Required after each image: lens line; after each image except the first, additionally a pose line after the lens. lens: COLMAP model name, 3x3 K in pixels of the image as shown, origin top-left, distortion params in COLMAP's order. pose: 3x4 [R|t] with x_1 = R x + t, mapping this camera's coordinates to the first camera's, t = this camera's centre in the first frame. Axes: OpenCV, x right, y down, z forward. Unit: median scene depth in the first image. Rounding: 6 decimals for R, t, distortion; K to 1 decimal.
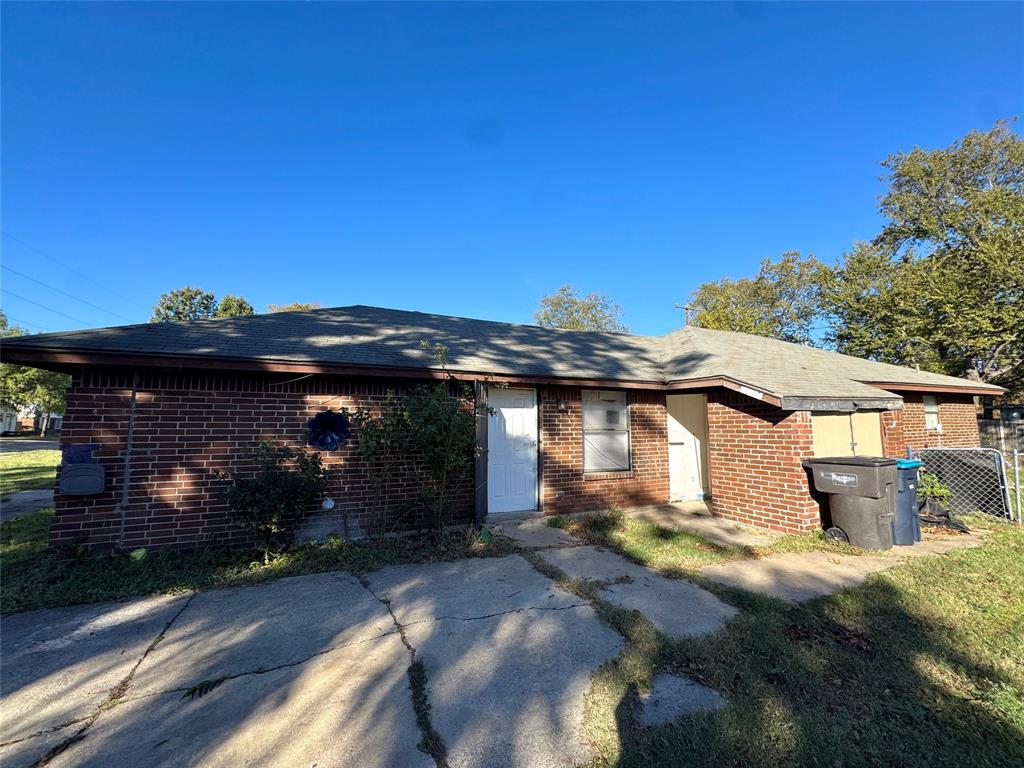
lens RADIAL K [[410.6, 0, 511.9], [0, 410.6, 382.4], [0, 0, 1]] dist [-0.003264, 0.001054]
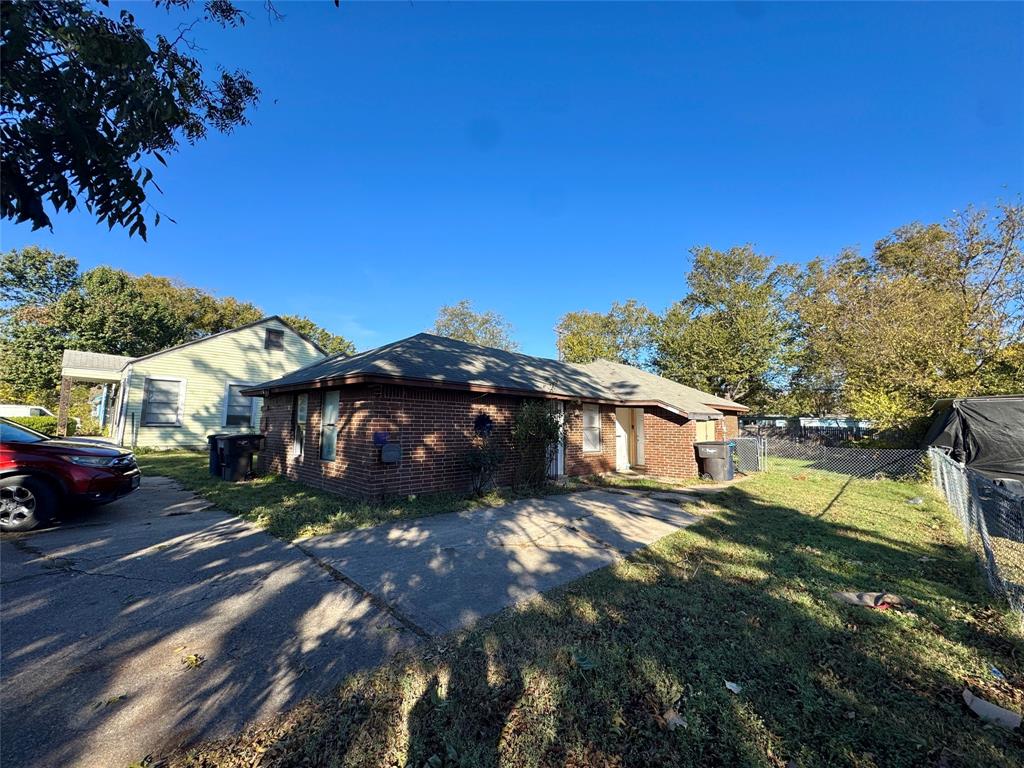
lens RADIAL K [[410.6, 0, 513.6], [0, 410.6, 385.2], [0, 0, 1]] dist [-0.003264, 0.001054]
pose [[0.920856, 0.053336, 0.386237, -0.881672], [-0.058077, 0.998312, 0.000606, -0.049739], [-0.385552, -0.022990, 0.922399, -0.521768]]
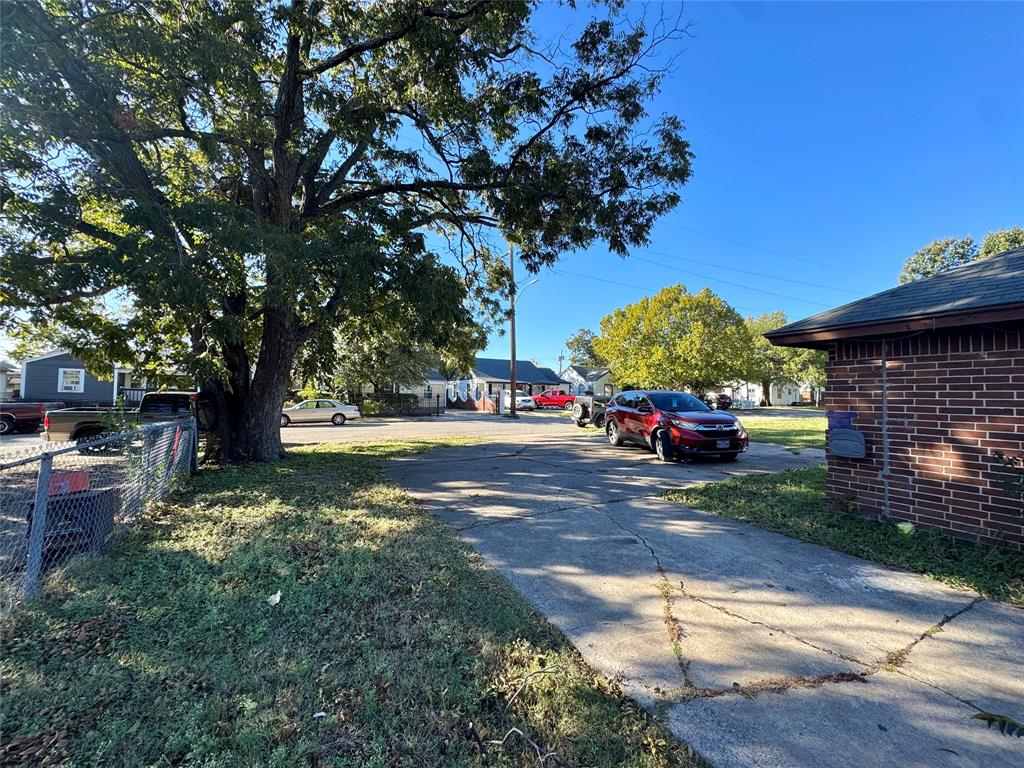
lens RADIAL K [[410.6, 0, 512.0], [0, 410.6, 383.0], [0, 0, 1]] dist [-0.003264, 0.001054]
pose [[0.081571, -0.026162, -0.996324, -0.012461], [0.092026, 0.995583, -0.018608, 0.009460], [0.992410, -0.090170, 0.083619, 0.021411]]
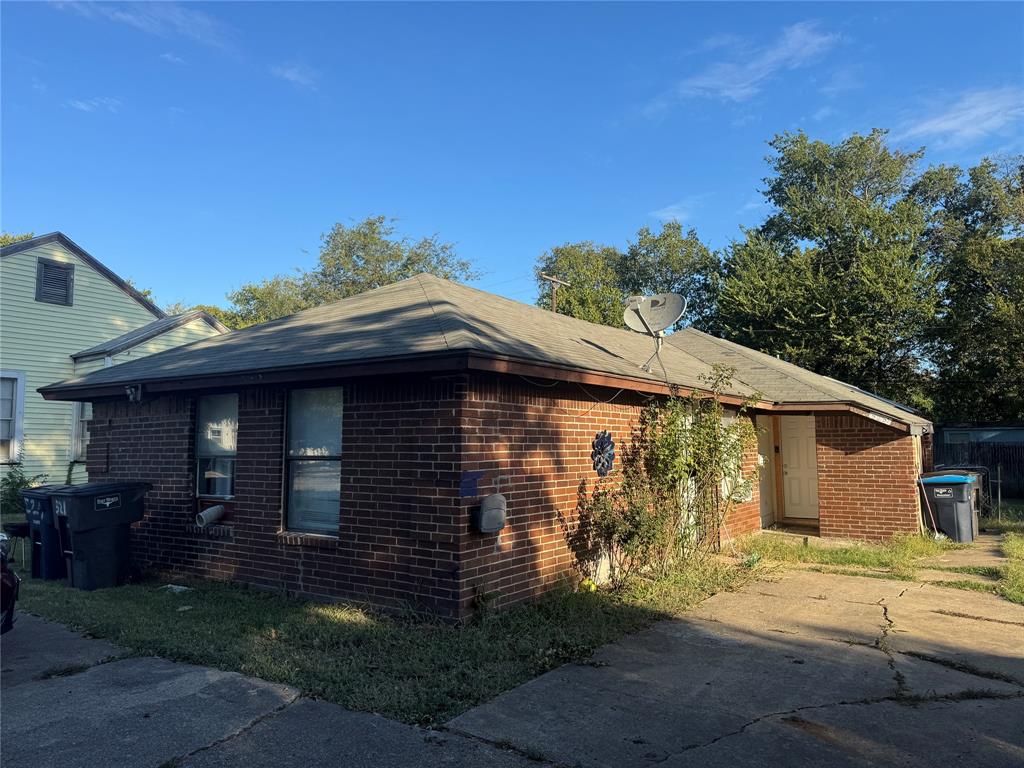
lens RADIAL K [[726.9, 0, 508.1], [0, 726.9, 385.6], [0, 0, 1]] dist [0.052690, -0.056356]
pose [[0.855496, 0.043260, 0.516000, -1.266142], [-0.054041, 0.998521, 0.005884, -0.019897], [-0.514982, -0.032919, 0.856569, -0.172818]]
